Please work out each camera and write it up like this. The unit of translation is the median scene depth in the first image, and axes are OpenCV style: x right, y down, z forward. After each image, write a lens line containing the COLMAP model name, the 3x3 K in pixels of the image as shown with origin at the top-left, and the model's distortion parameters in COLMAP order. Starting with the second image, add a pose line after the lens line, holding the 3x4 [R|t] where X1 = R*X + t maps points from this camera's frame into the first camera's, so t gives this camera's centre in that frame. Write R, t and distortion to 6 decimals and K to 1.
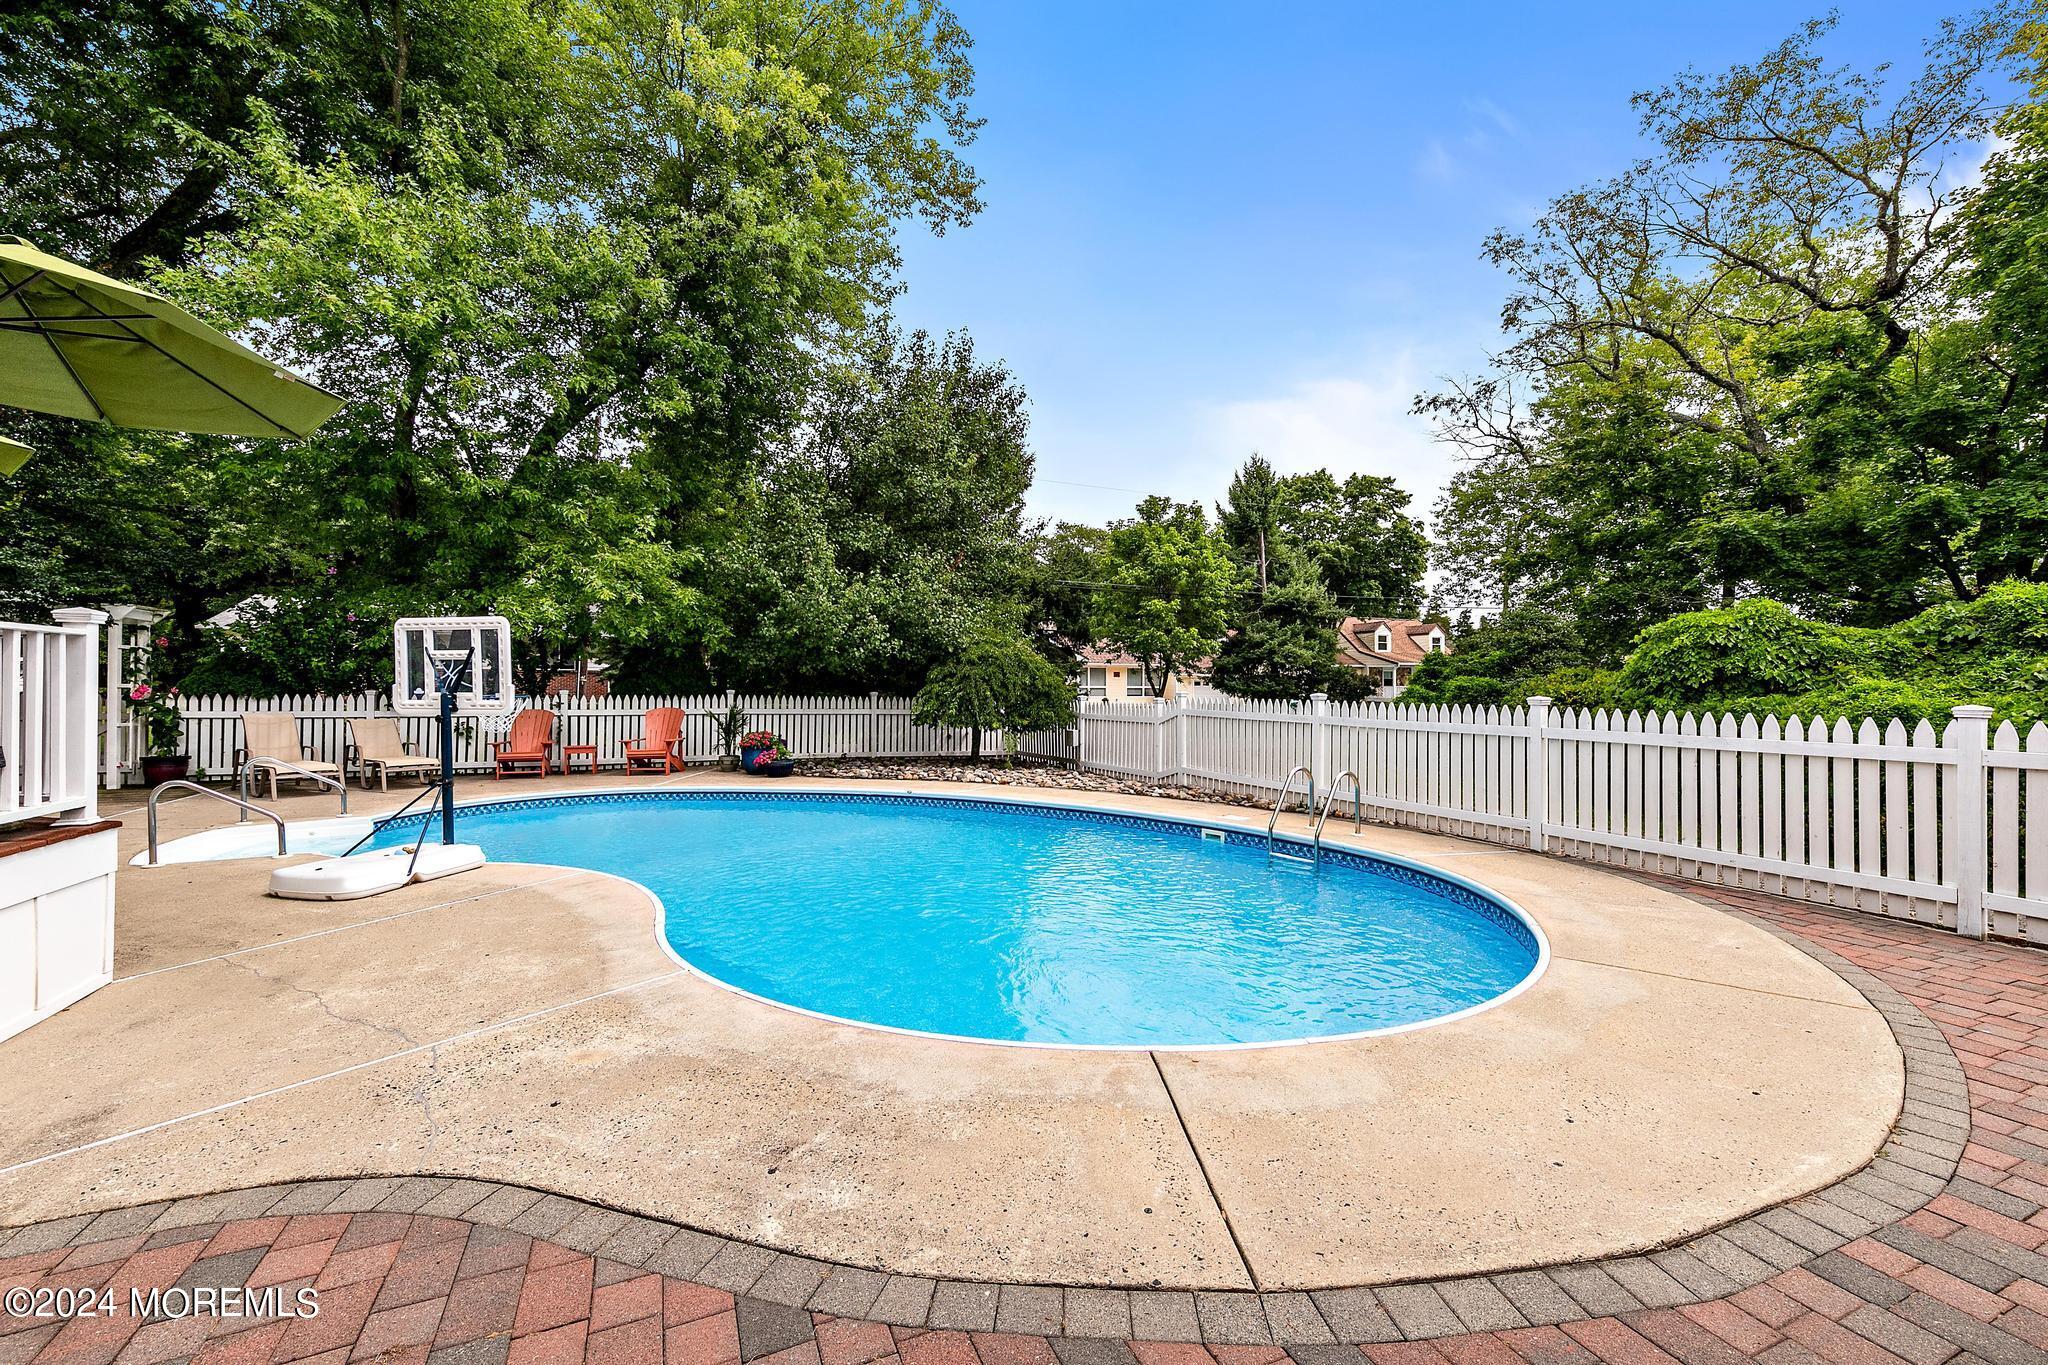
lens RADIAL K [[826.0, 0, 1027.3], [0, 826.0, 685.7], [0, 0, 1]] dist [0.003351, -0.000052]
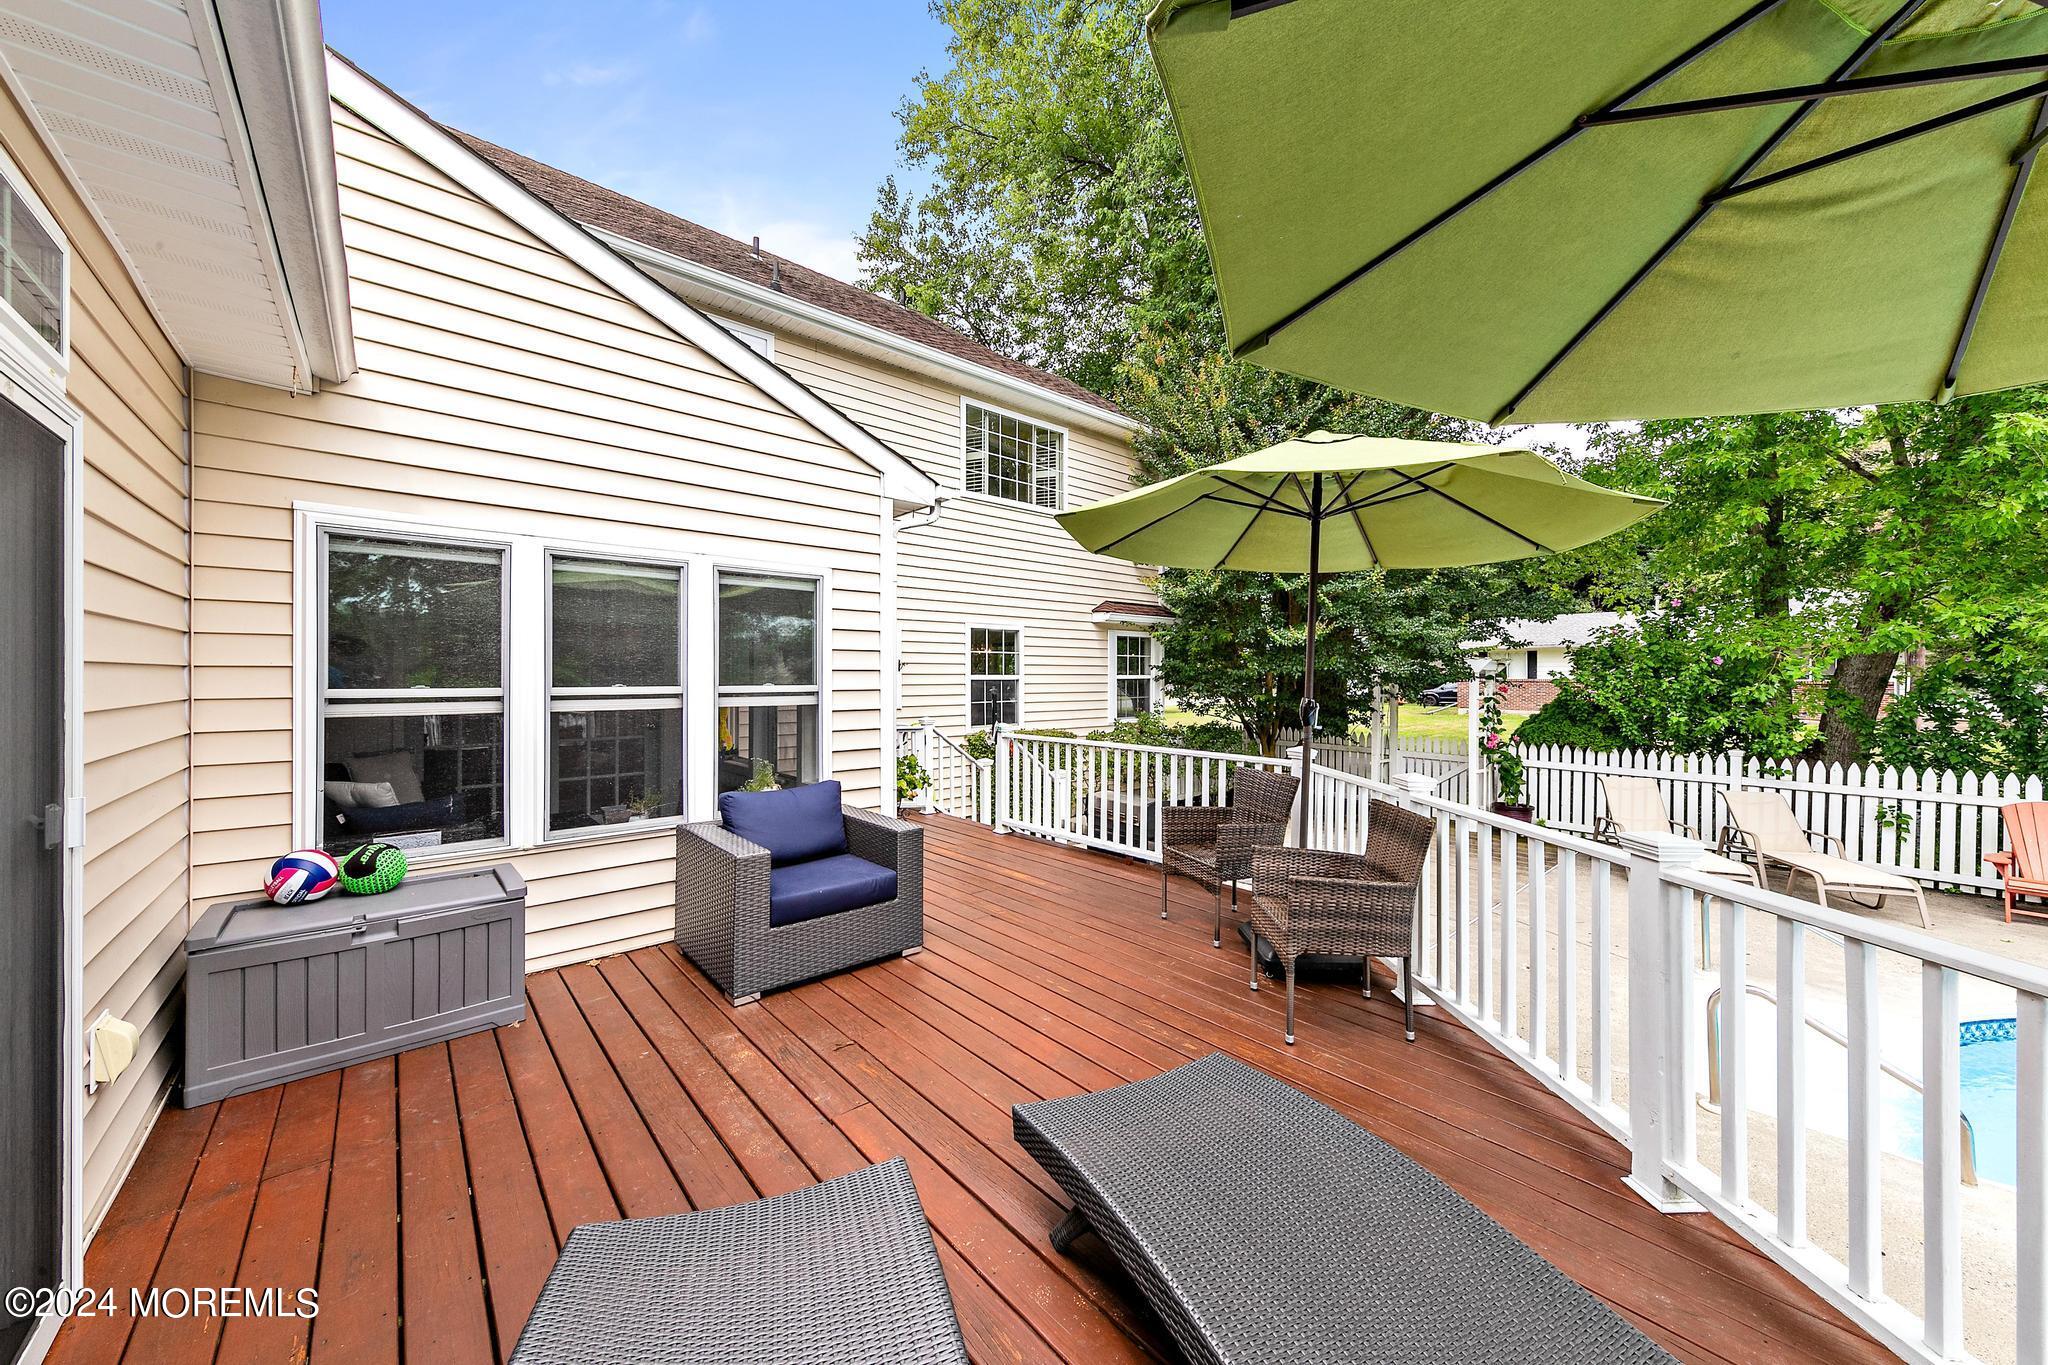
lens RADIAL K [[720.7, 0, 1027.7], [0, 720.7, 677.0], [0, 0, 1]] dist [-0.001014, -0.000060]
pose [[0.300412, -0.003968, -0.953801, -0.378490], [0.002810, 0.999991, -0.003275, -0.068916], [0.953805, -0.001697, 0.300420, 0.173393]]
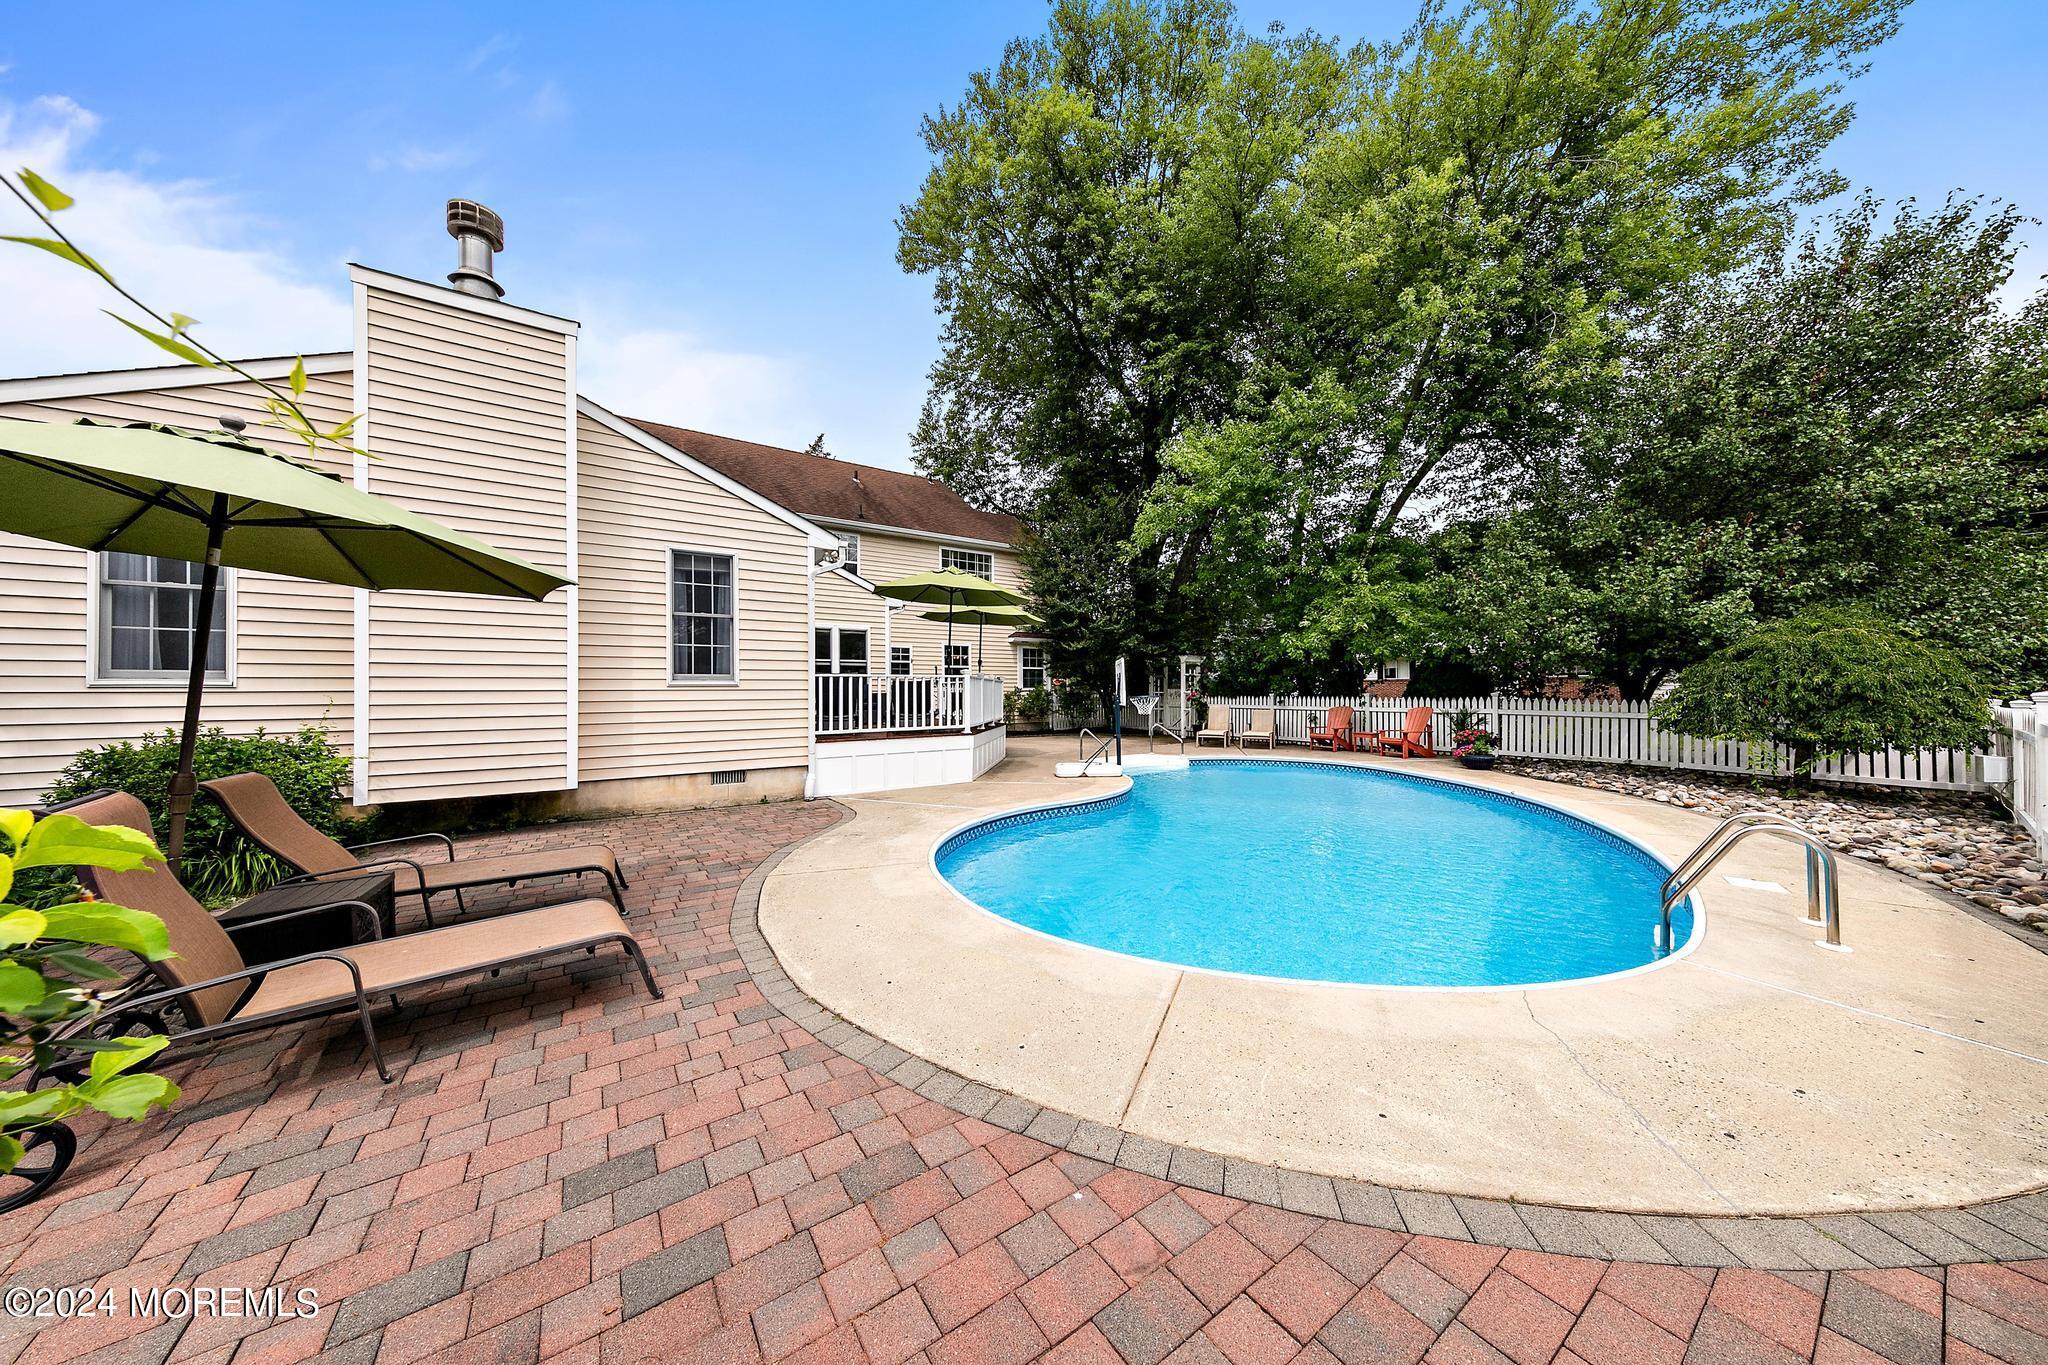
lens RADIAL K [[641.3, 0, 1022.6], [0, 641.3, 689.1], [0, 0, 1]] dist [-0.000318, -0.000010]
pose [[0.175820, -0.012304, -0.984345, 0.493938], [0.009000, 0.999900, -0.010891, 0.006193], [0.984381, -0.006944, 0.175913, 0.260880]]
